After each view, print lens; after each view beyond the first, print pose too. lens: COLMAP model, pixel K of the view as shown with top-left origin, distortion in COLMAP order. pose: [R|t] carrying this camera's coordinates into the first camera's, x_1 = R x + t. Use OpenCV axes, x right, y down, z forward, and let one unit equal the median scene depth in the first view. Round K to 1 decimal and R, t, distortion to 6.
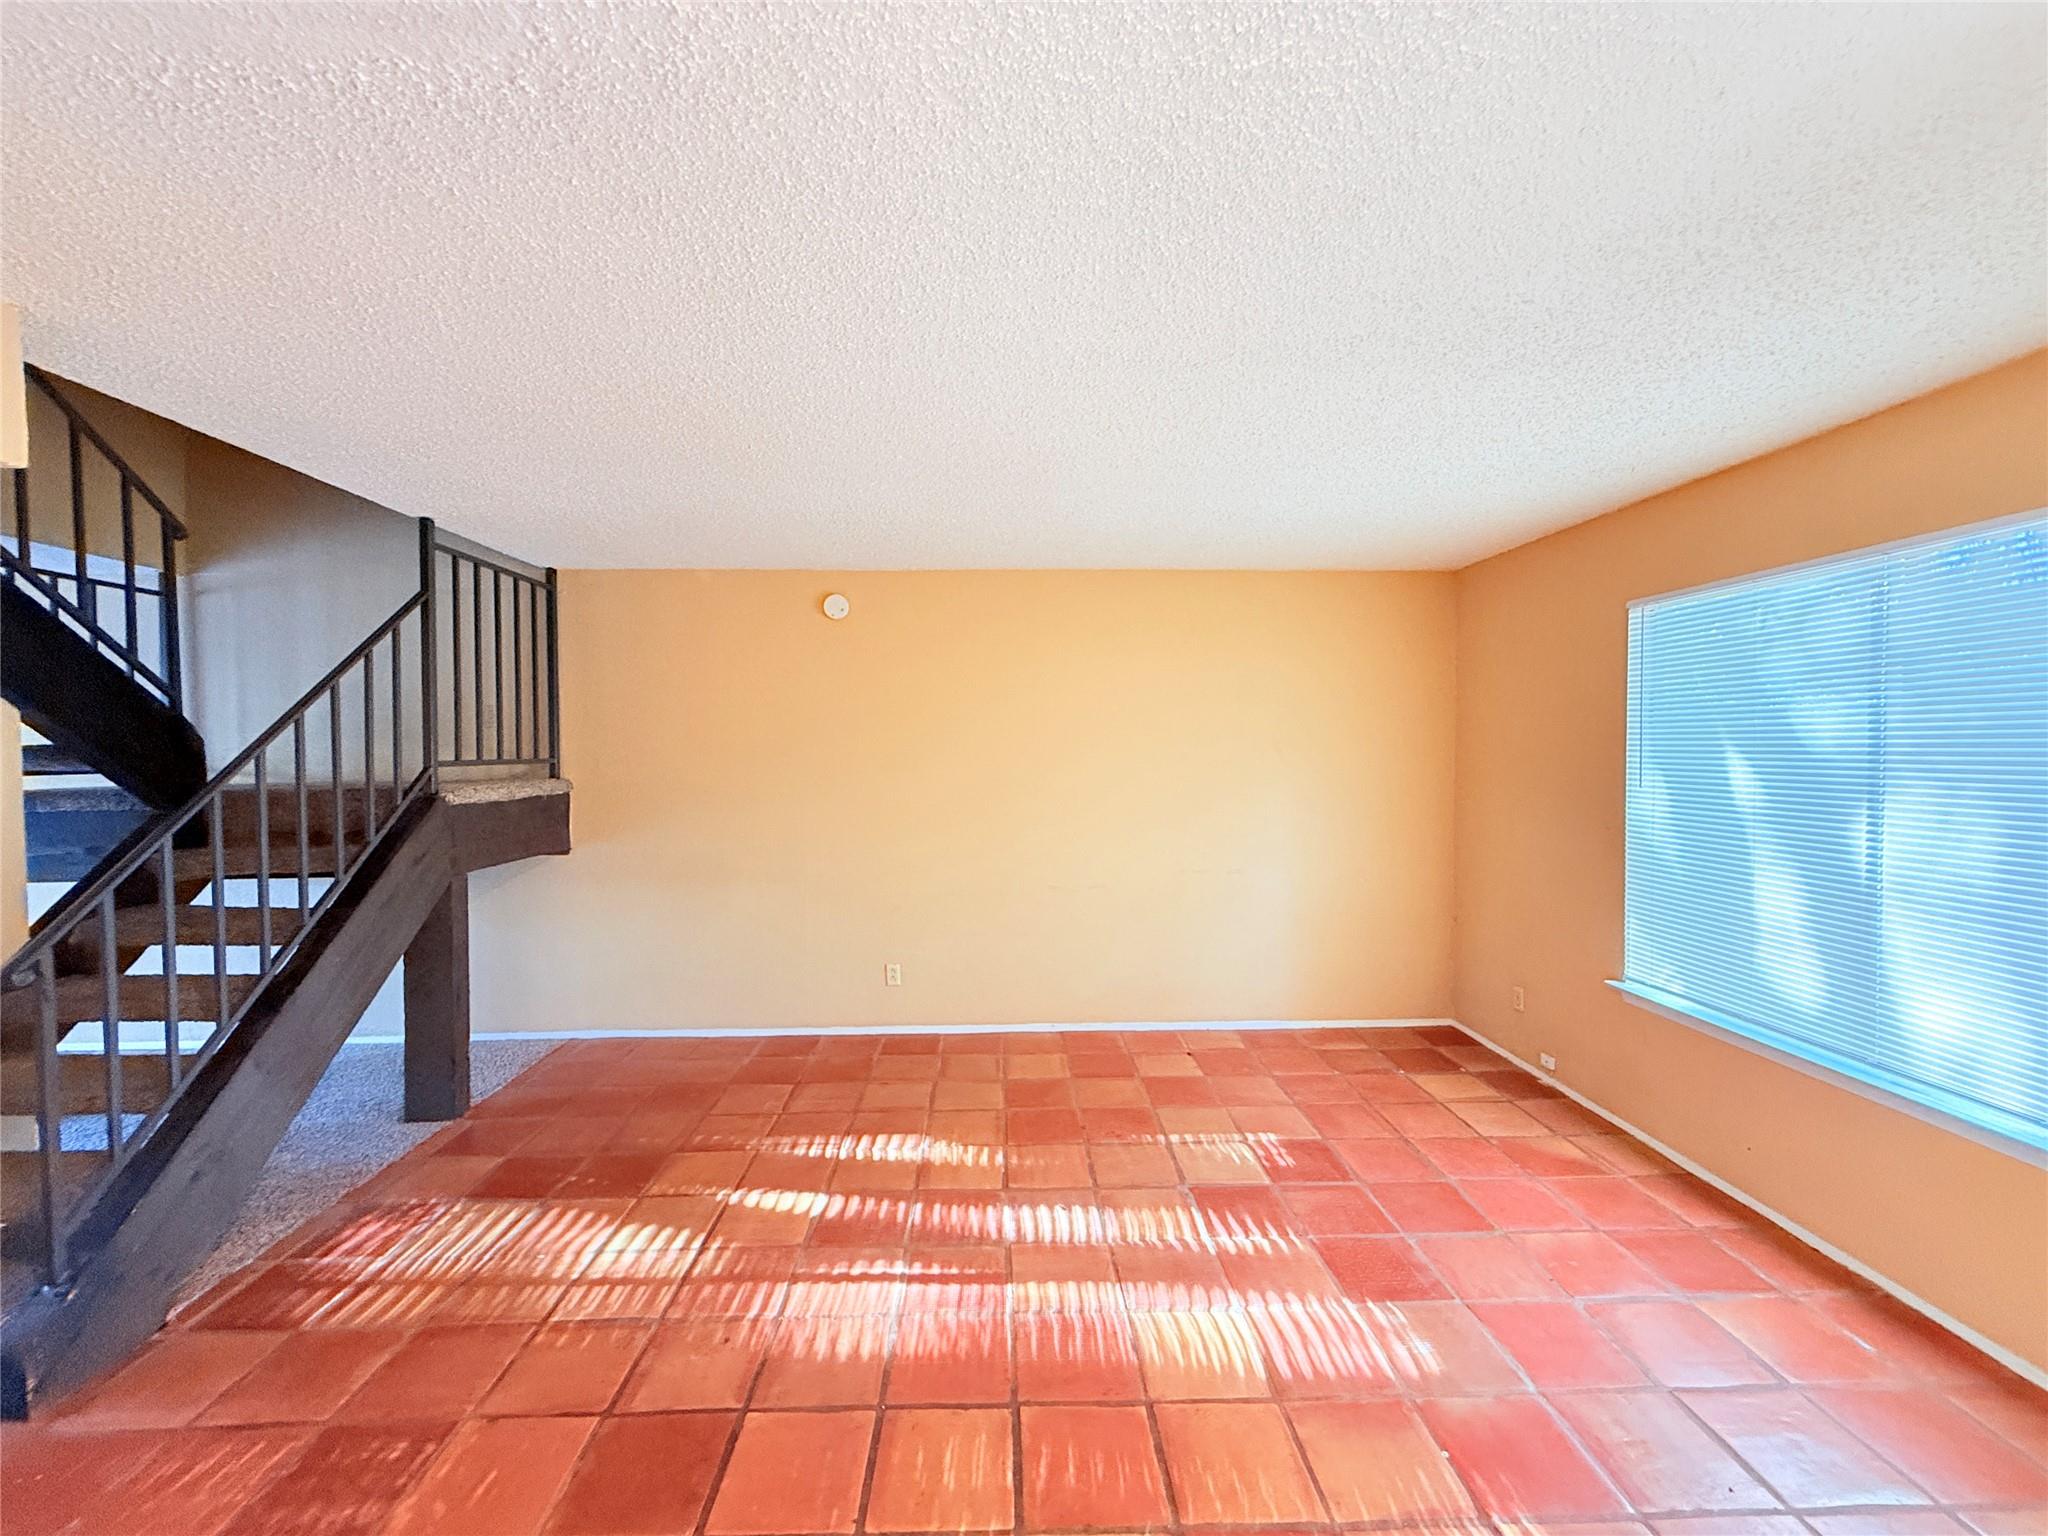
lens RADIAL K [[815.7, 0, 1017.2], [0, 815.7, 770.3], [0, 0, 1]] dist [-0.001154, 0.000070]
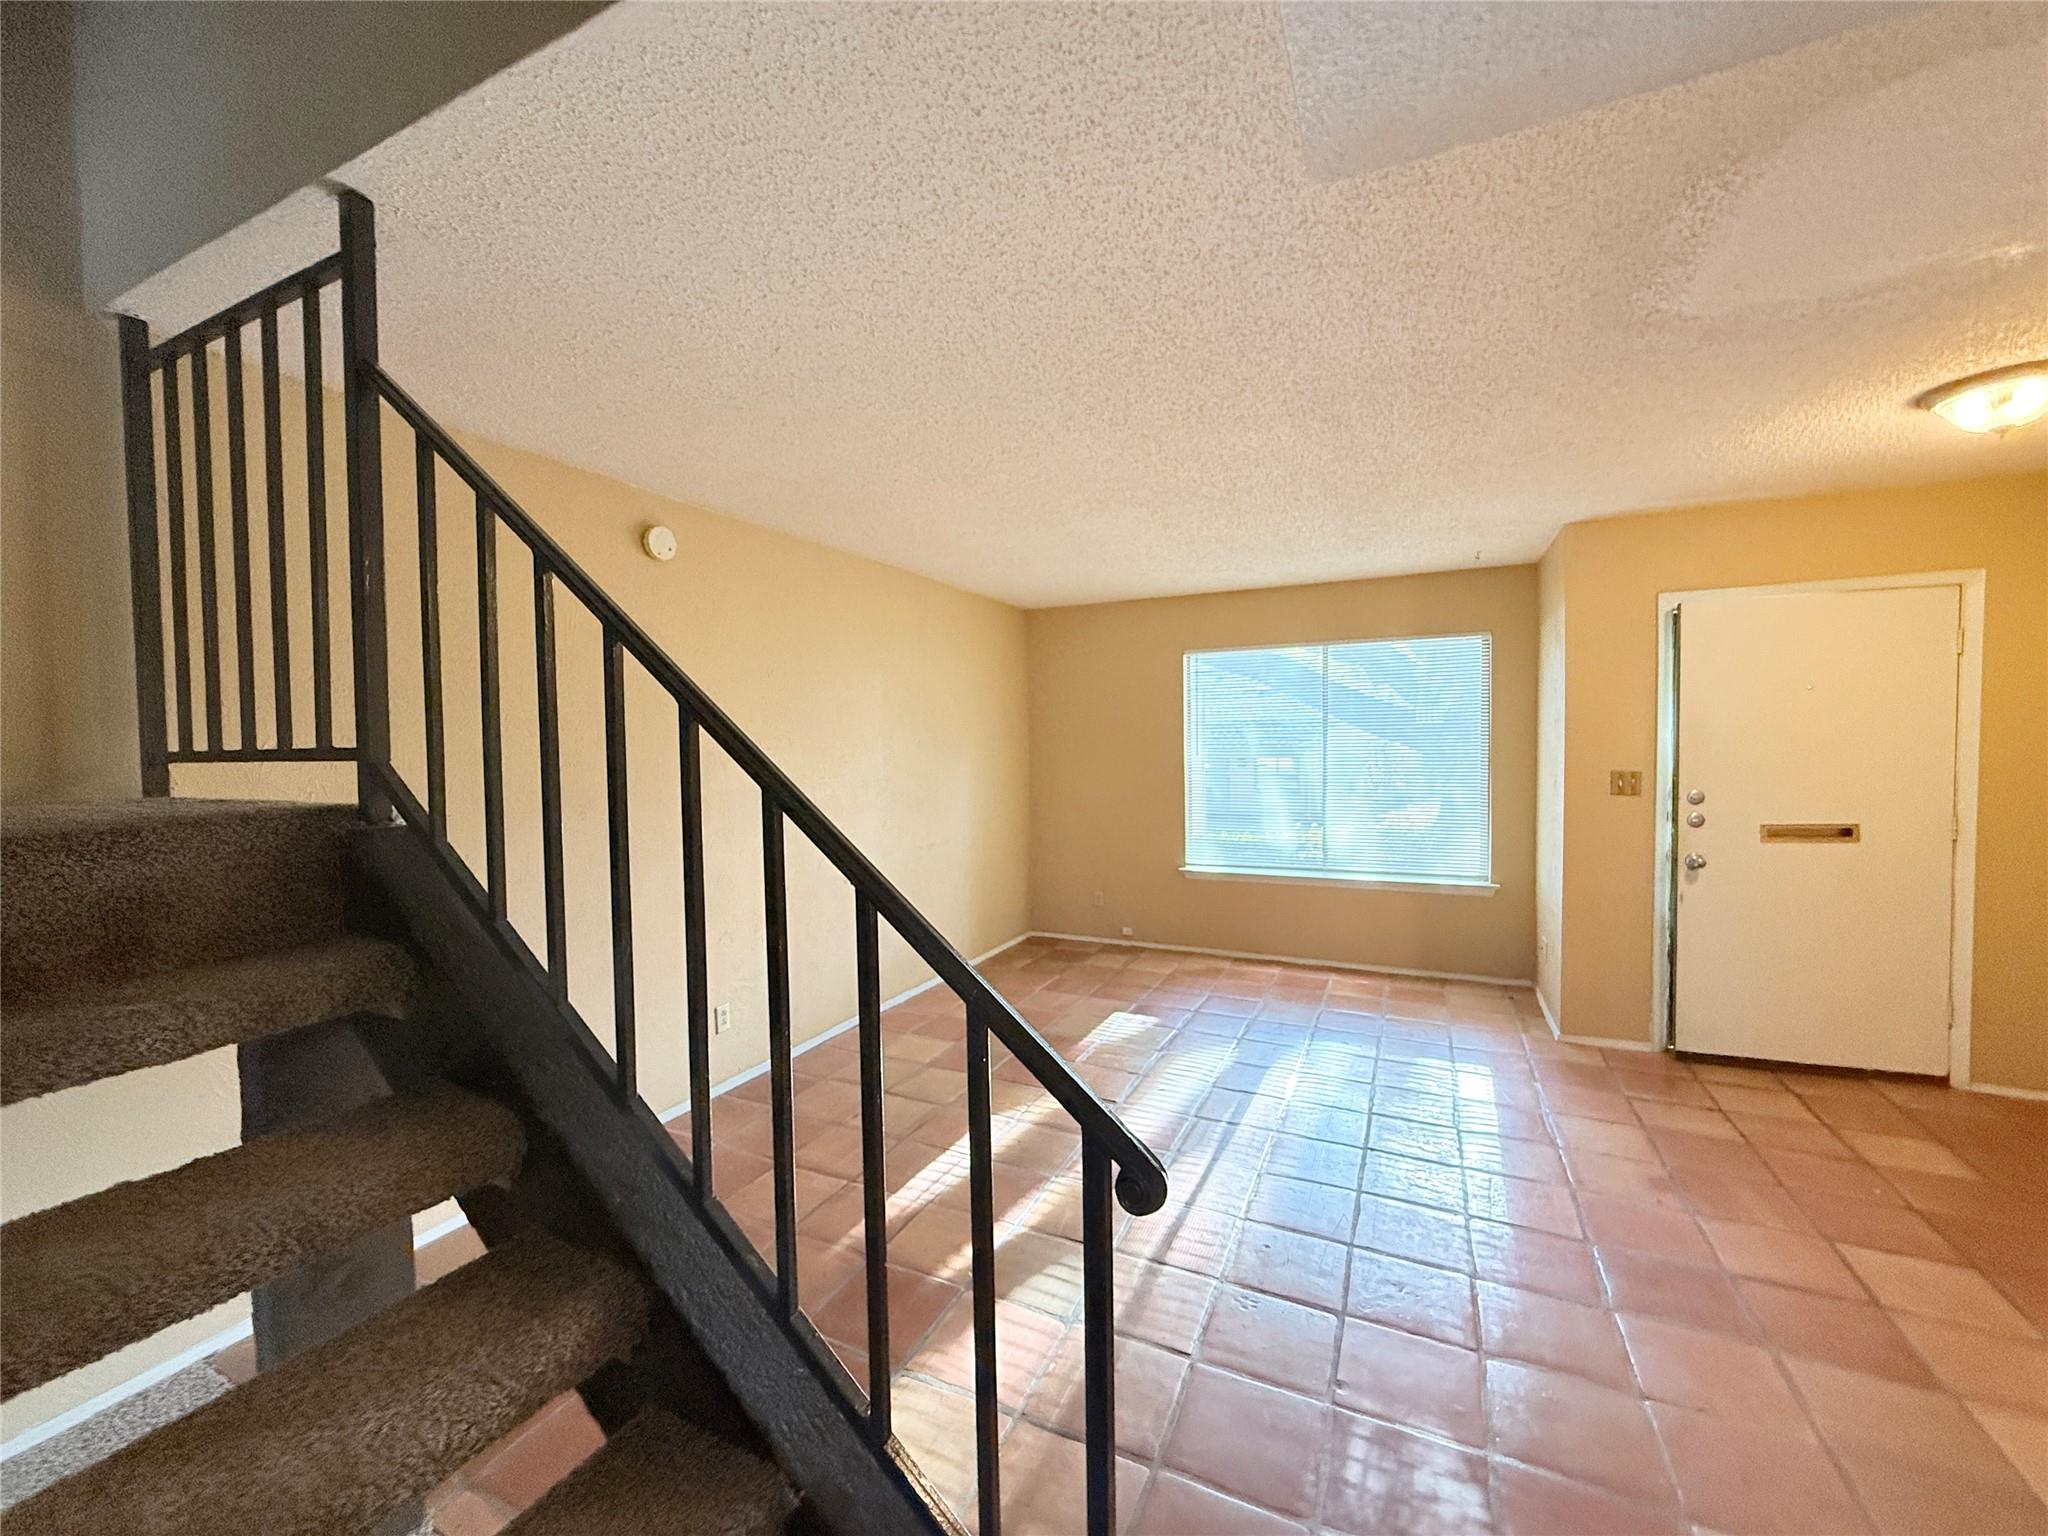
lens RADIAL K [[815.7, 0, 1017.2], [0, 815.7, 770.3], [0, 0, 1]] dist [-0.001154, 0.000070]
pose [[0.477239, -0.036991, 0.877995, -1.024158], [0.039621, 0.999003, 0.020553, 0.001676], [-0.877880, 0.024978, 0.478229, 0.511018]]
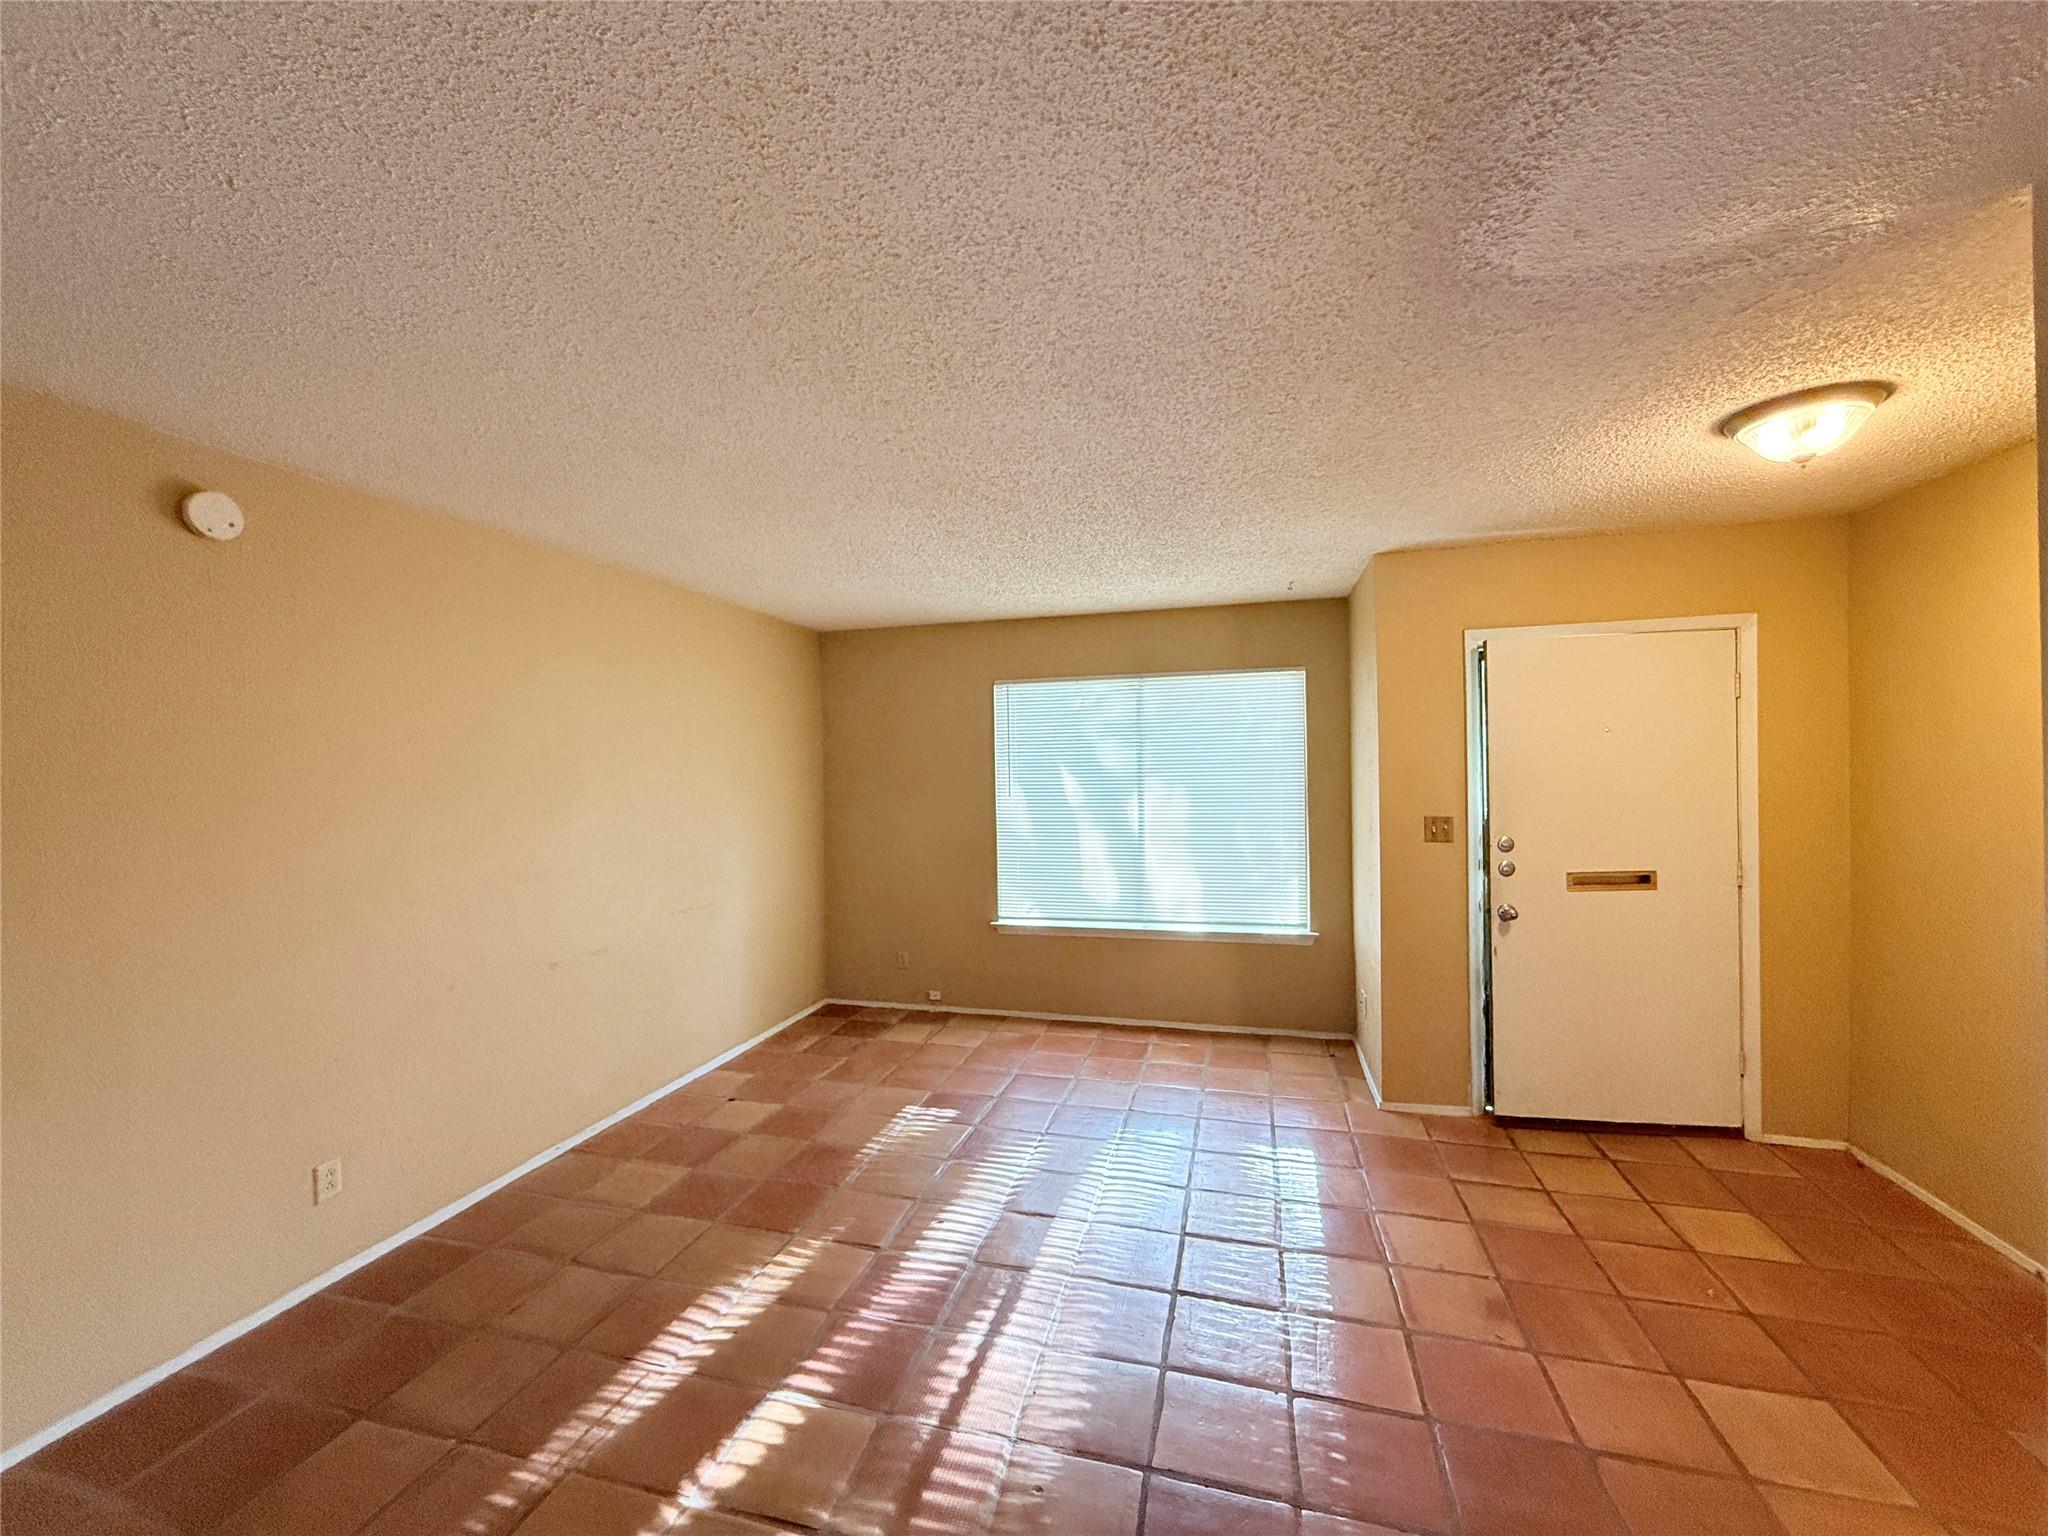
lens RADIAL K [[815.7, 0, 1017.2], [0, 815.7, 770.3], [0, 0, 1]] dist [-0.001154, 0.000070]
pose [[0.308725, -0.006090, 0.951132, -0.790935], [0.043773, 0.999011, -0.007811, -0.018584], [-0.950144, 0.044045, 0.308686, 0.501636]]
